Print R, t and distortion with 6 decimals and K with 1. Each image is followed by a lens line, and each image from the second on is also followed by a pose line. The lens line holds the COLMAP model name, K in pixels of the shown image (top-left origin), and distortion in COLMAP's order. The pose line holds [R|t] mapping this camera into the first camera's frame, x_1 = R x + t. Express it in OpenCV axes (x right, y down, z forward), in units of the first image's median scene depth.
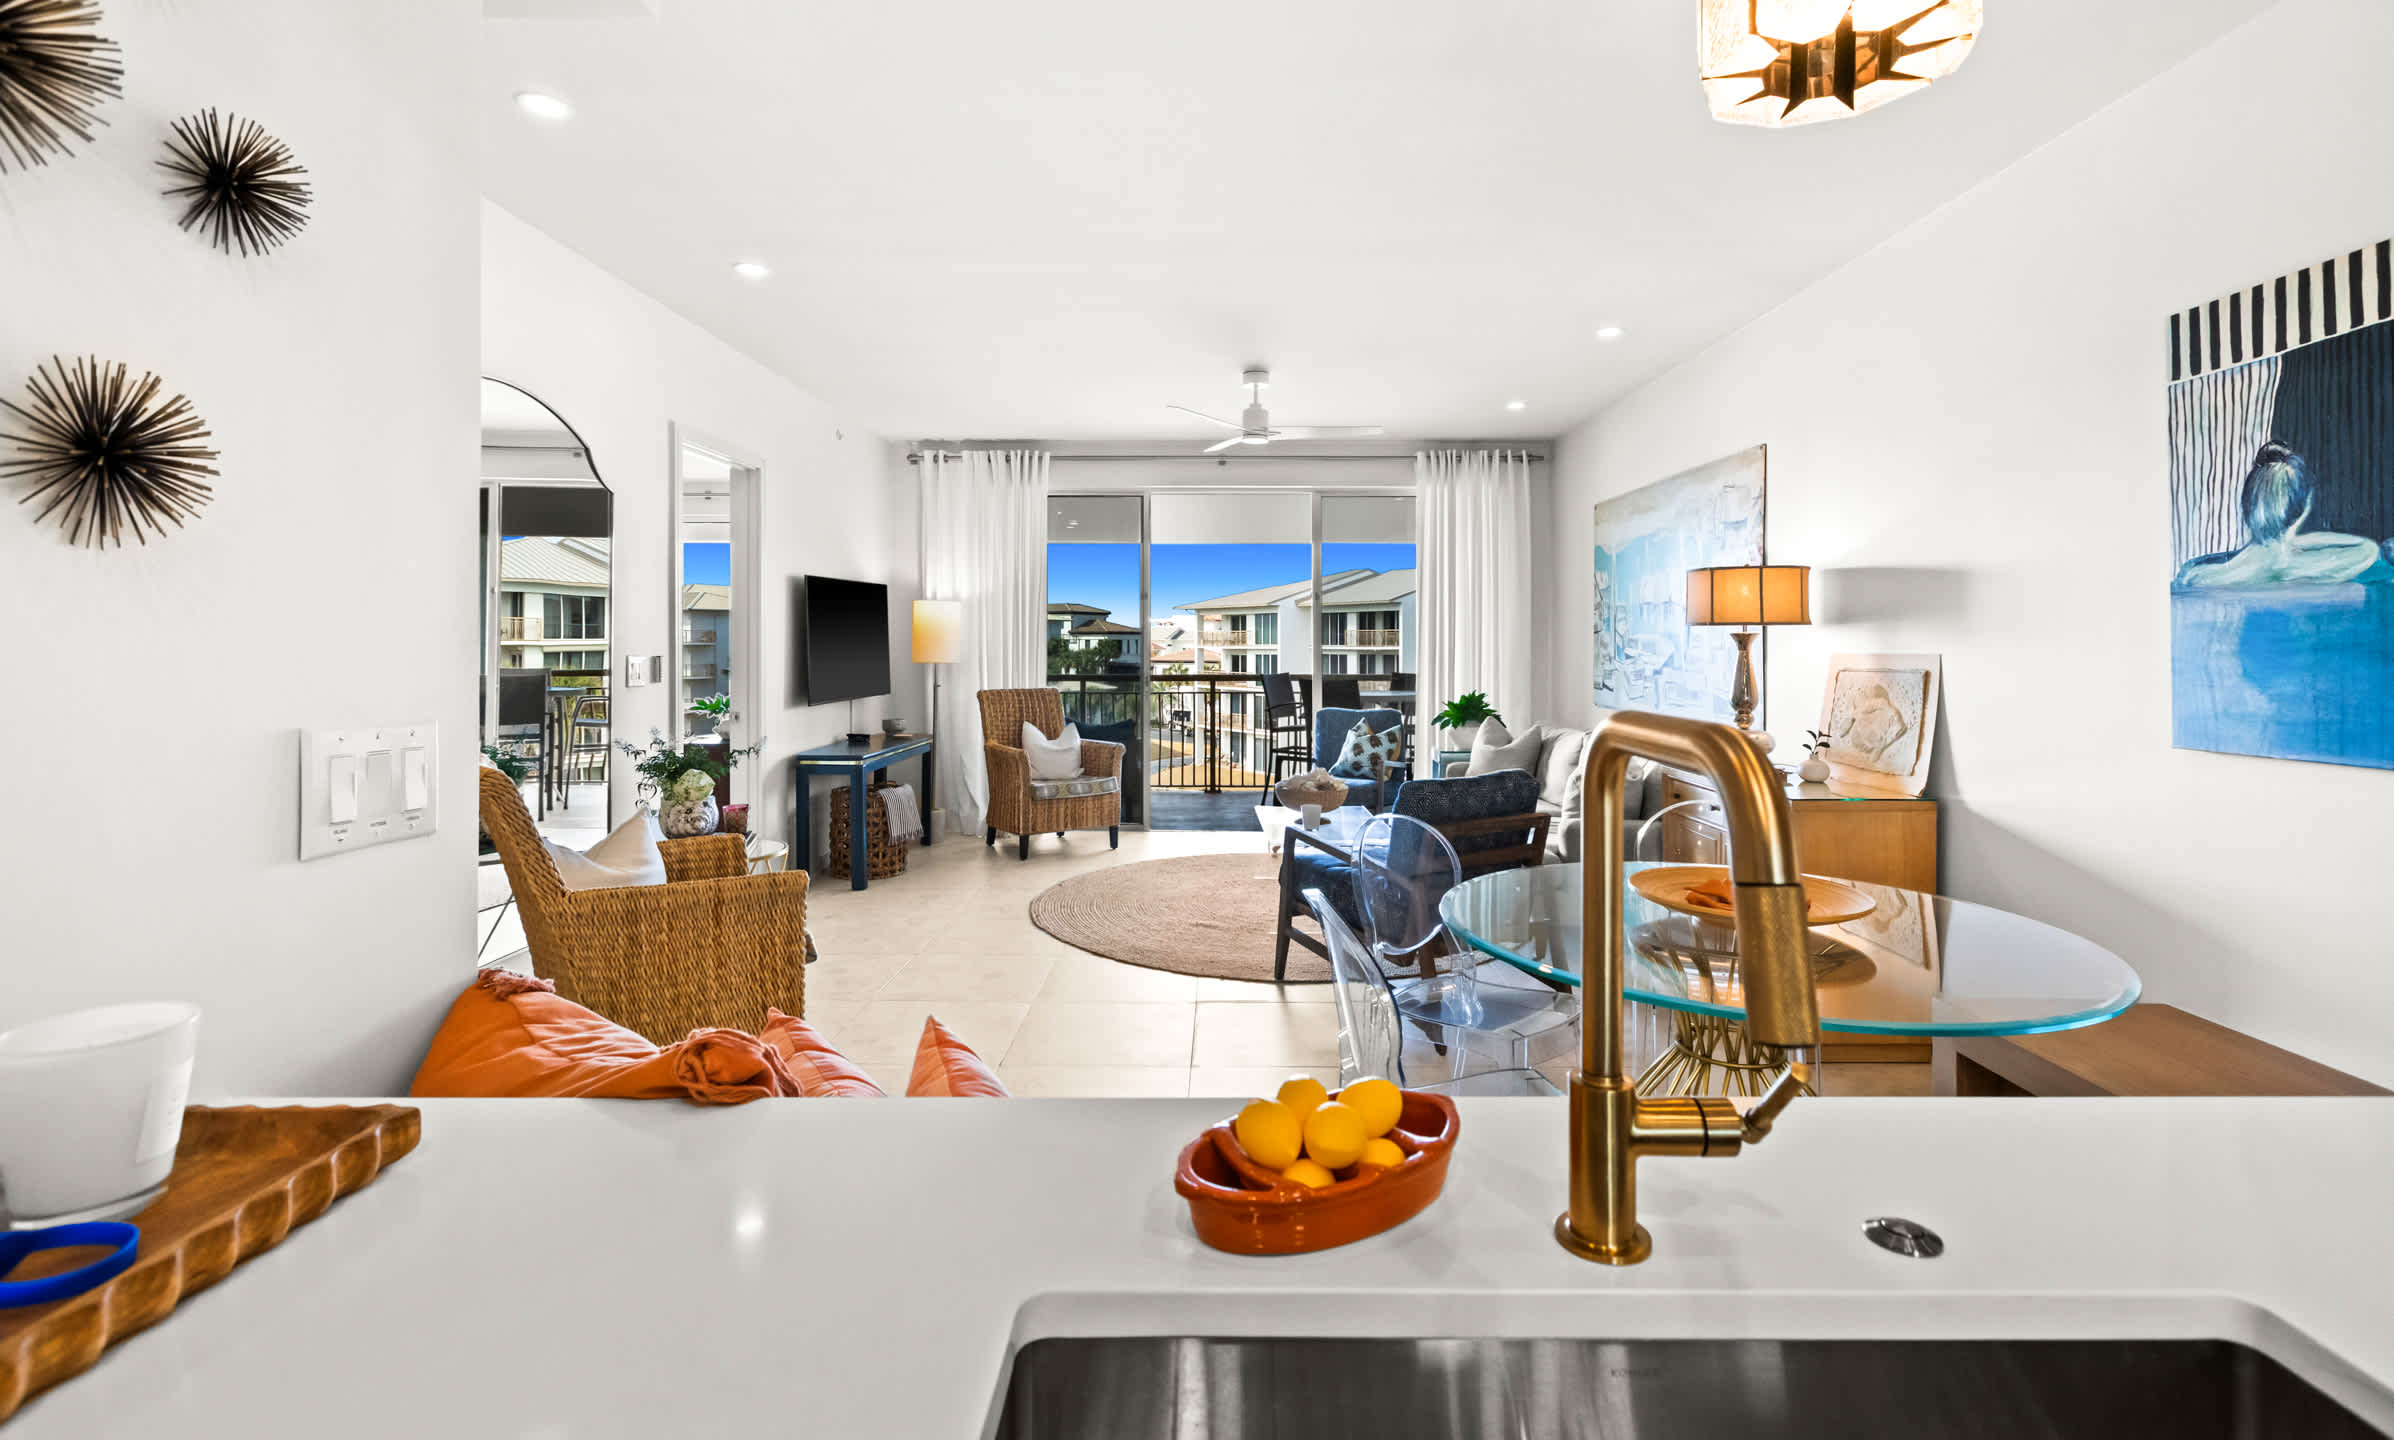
lens RADIAL K [[1106.5, 0, 1214.7], [0, 1106.5, 640.3], [0, 0, 1]] dist [0.007464, -0.003268]
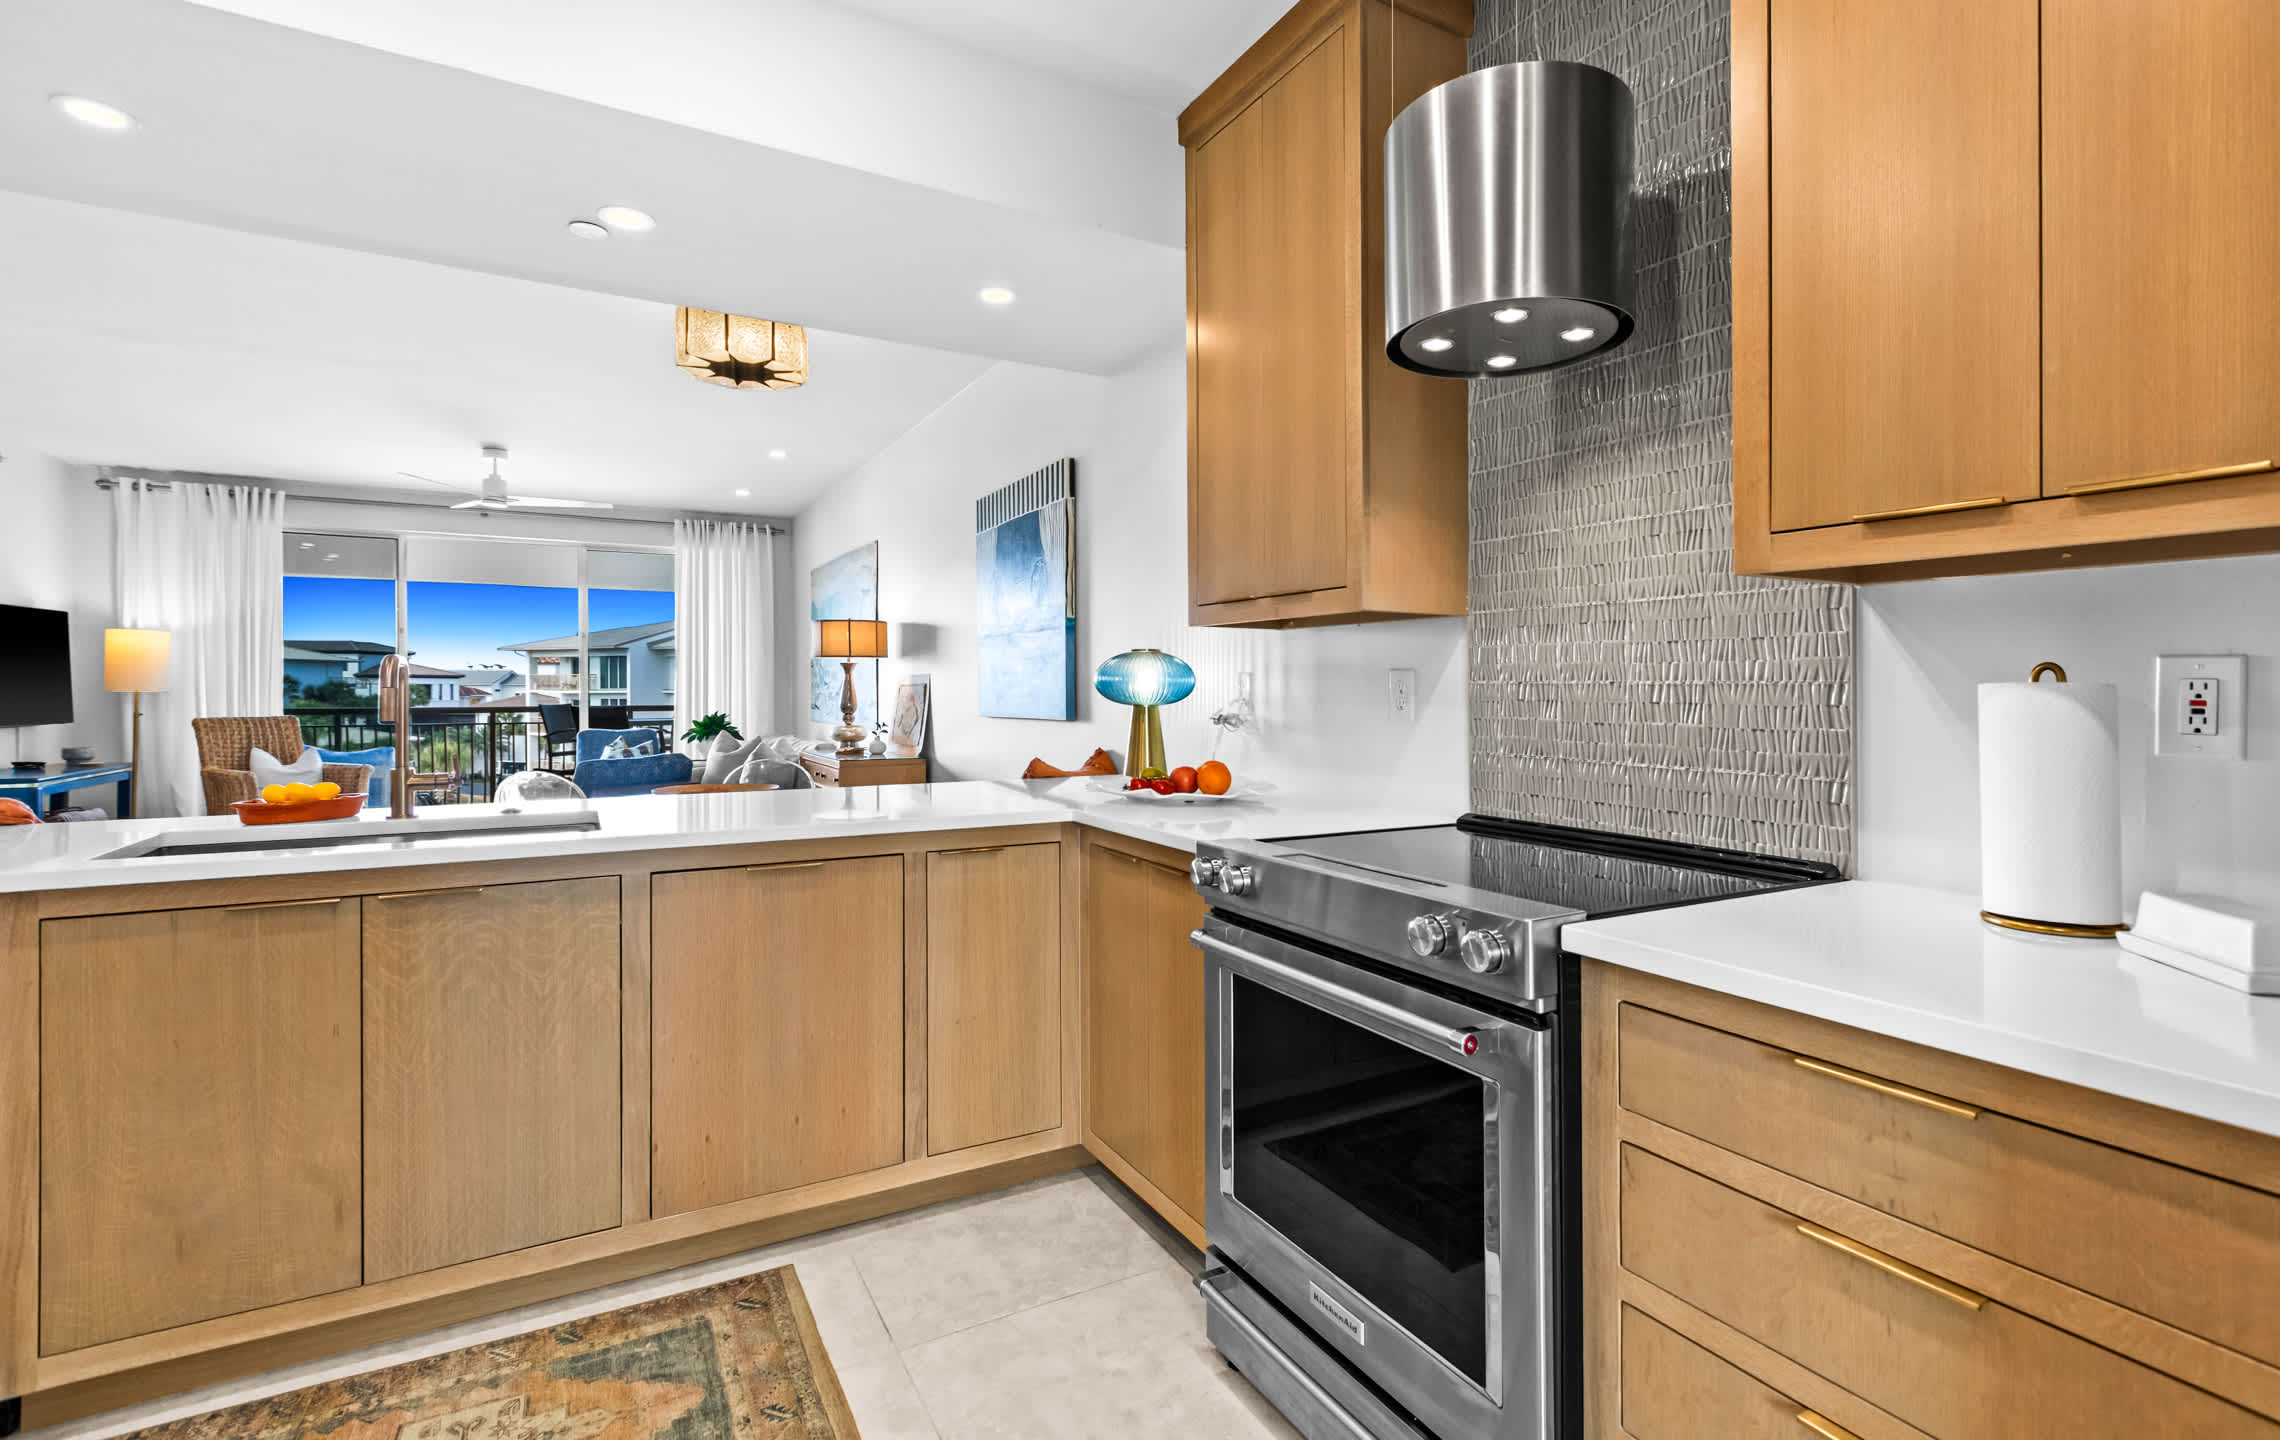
lens RADIAL K [[1052.6, 0, 1188.1], [0, 1052.6, 688.9], [0, 0, 1]] dist [0.003851, -0.001777]
pose [[0.860099, -0.002367, 0.510121, 0.082825], [0.000861, 0.999995, 0.003188, 0.016189], [-0.510126, -0.002303, 0.860097, -0.318127]]
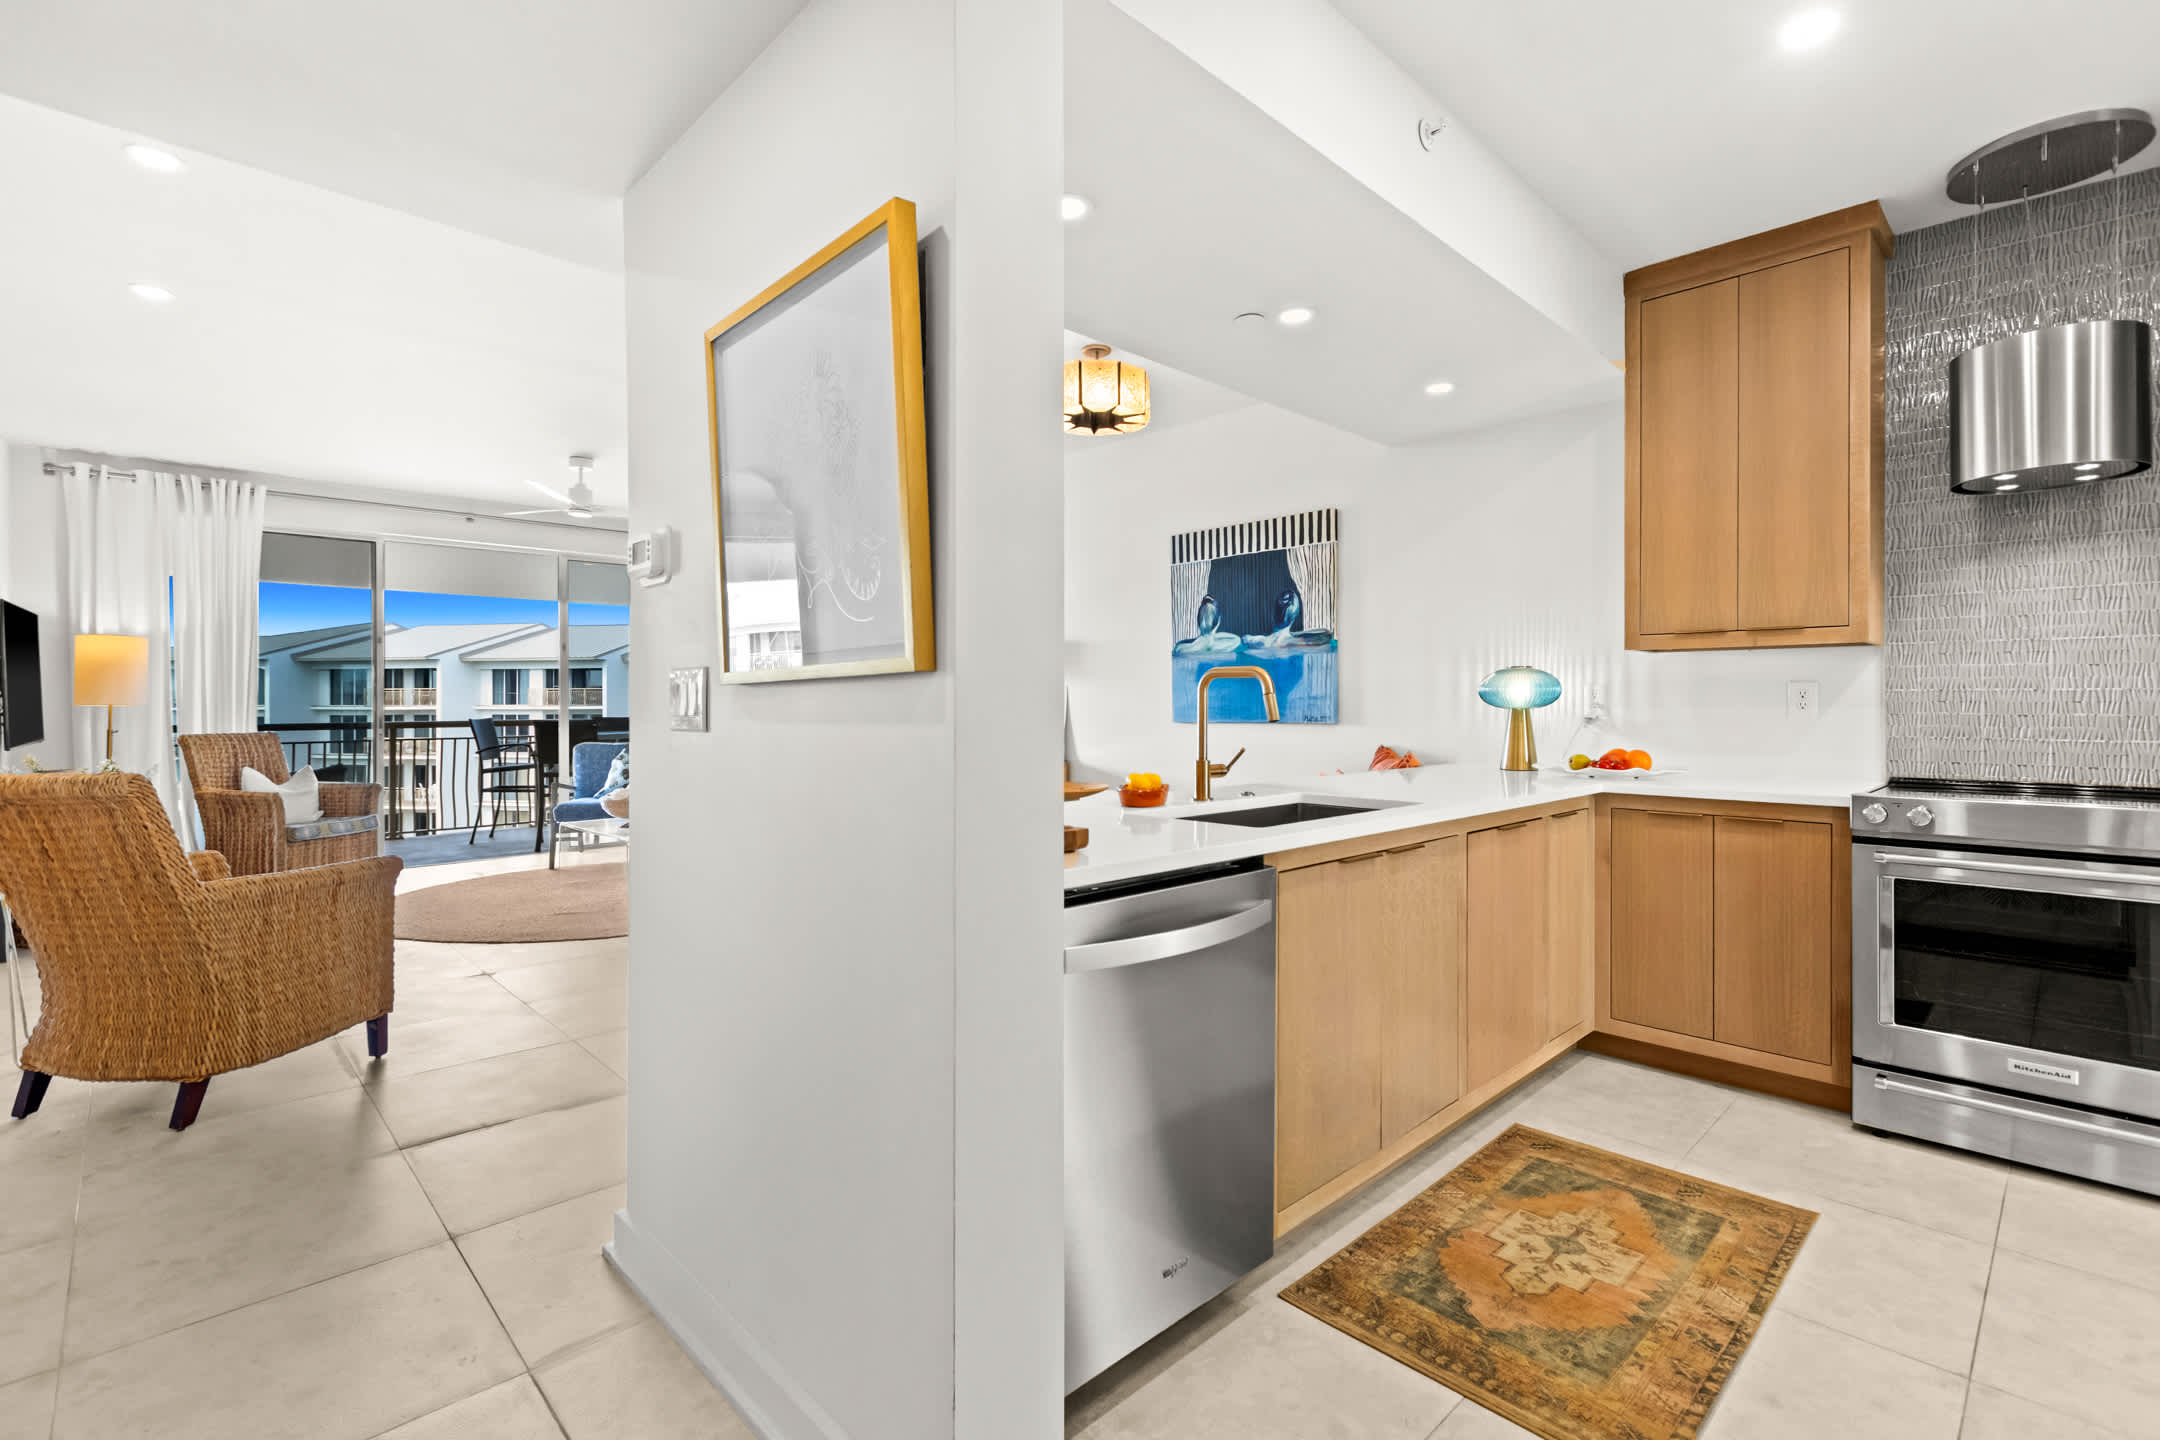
lens RADIAL K [[993.9, 0, 1119.6], [0, 993.9, 705.3], [0, 0, 1]] dist [-0.009233, 0.003470]
pose [[0.698918, -0.005812, 0.715178, -0.267809], [0.002778, 0.999981, 0.005412, 0.019175], [-0.715196, -0.001796, 0.698922, -0.142594]]
